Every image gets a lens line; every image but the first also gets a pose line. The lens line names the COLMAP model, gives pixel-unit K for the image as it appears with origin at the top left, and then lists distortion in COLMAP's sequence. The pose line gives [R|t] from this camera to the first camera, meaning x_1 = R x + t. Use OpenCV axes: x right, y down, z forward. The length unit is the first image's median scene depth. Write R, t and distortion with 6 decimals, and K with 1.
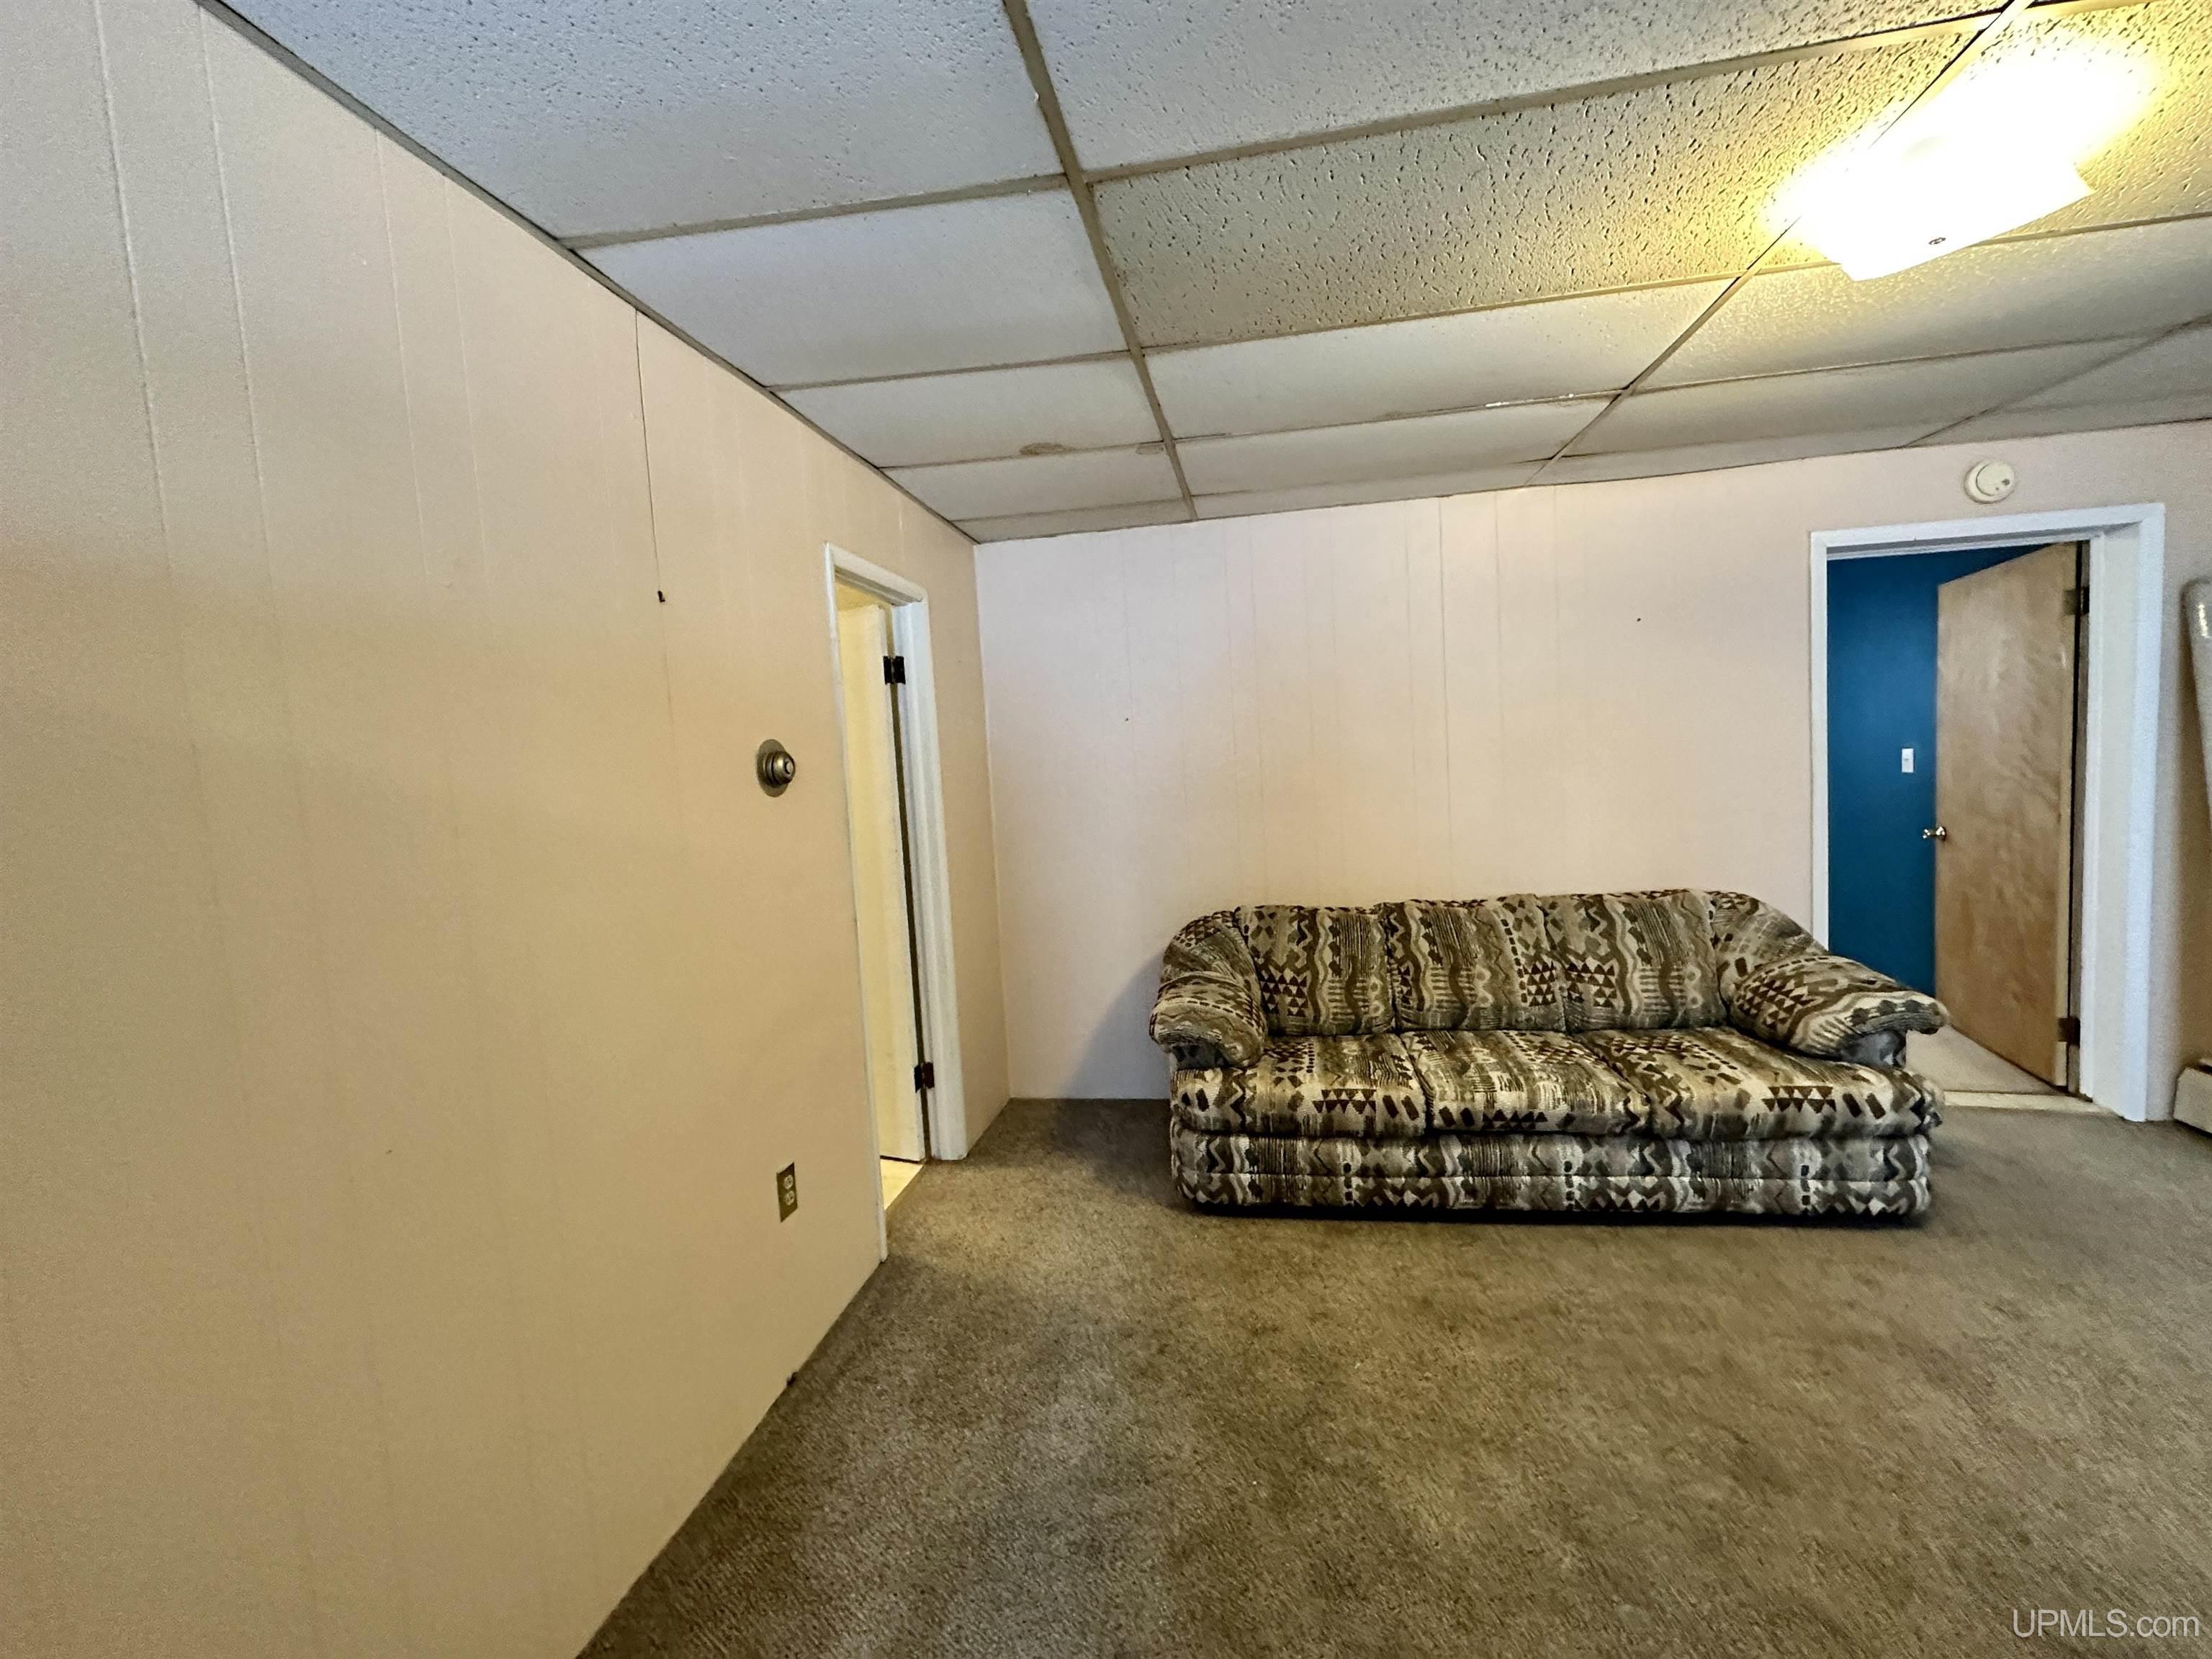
lens RADIAL K [[878.4, 0, 1114.3], [0, 878.4, 829.2], [0, 0, 1]] dist [-0.001774, 0.000010]
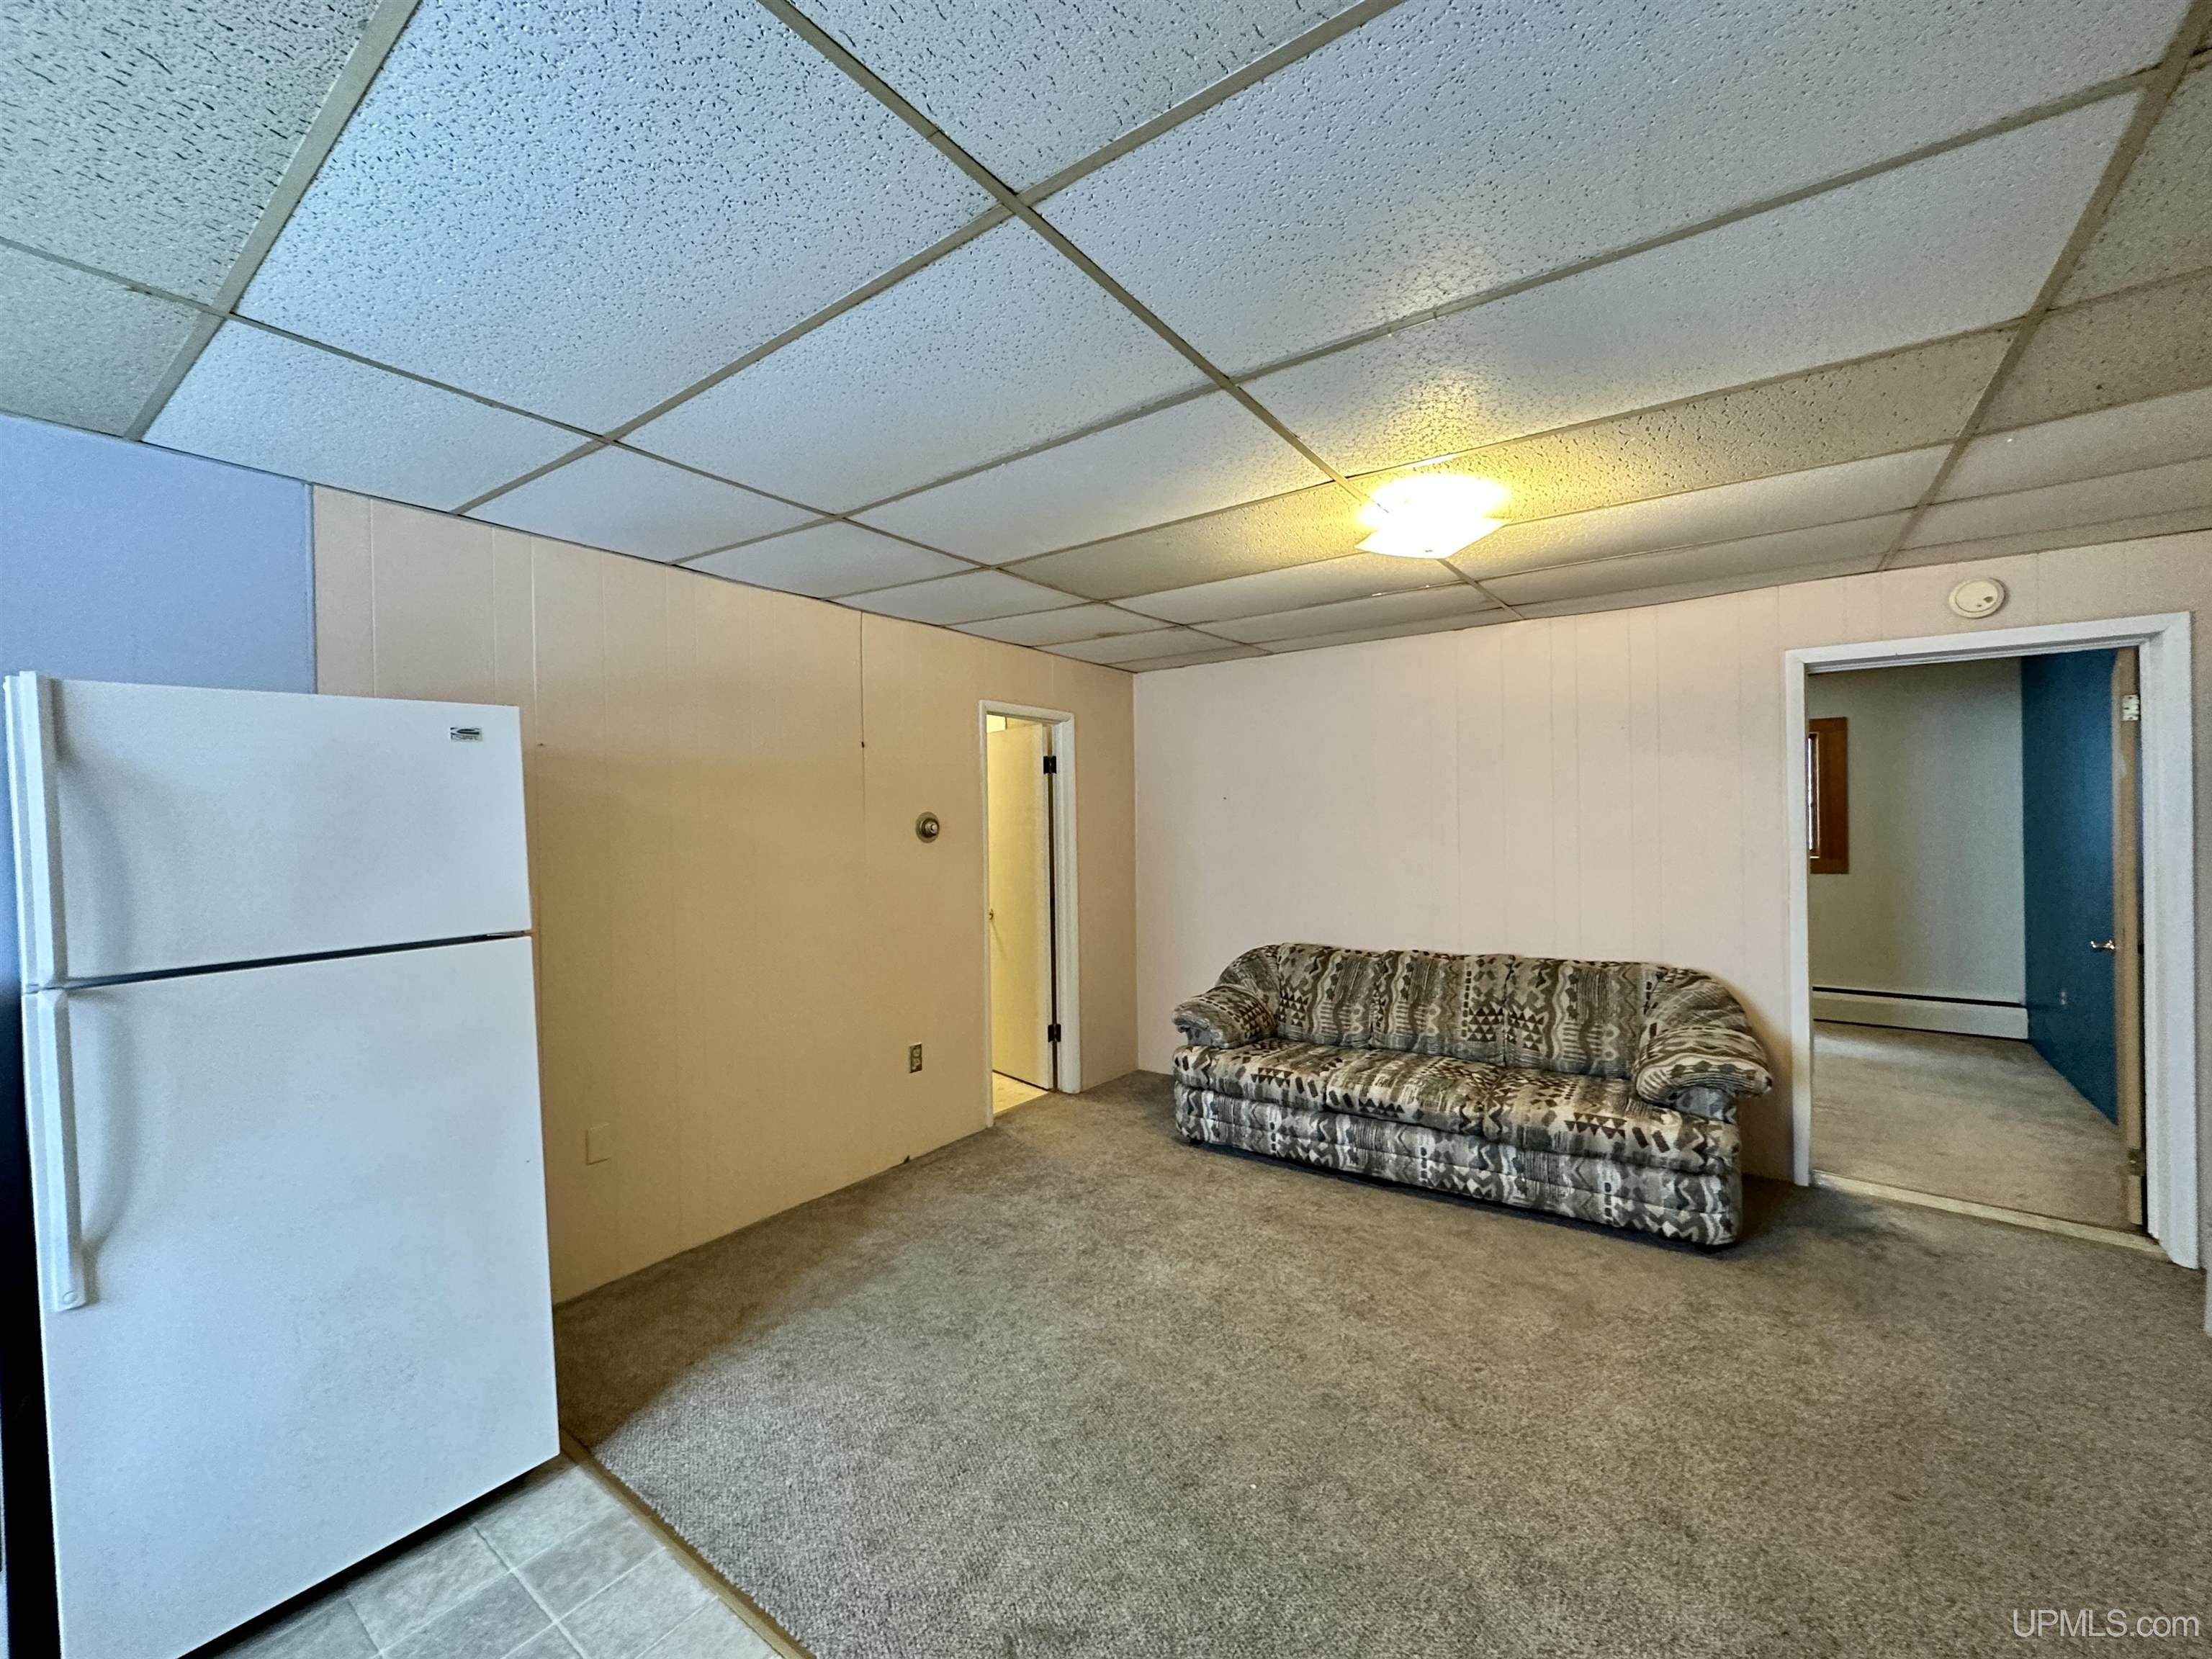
lens RADIAL K [[878.4, 0, 1115.4], [0, 878.4, 828.8], [0, 0, 1]] dist [-0.001774, 0.000010]
pose [[0.901093, 0.043567, -0.431431, 0.610579], [-0.068763, 0.996707, -0.042970, -0.010829], [0.428138, 0.068387, 0.901122, -0.398728]]
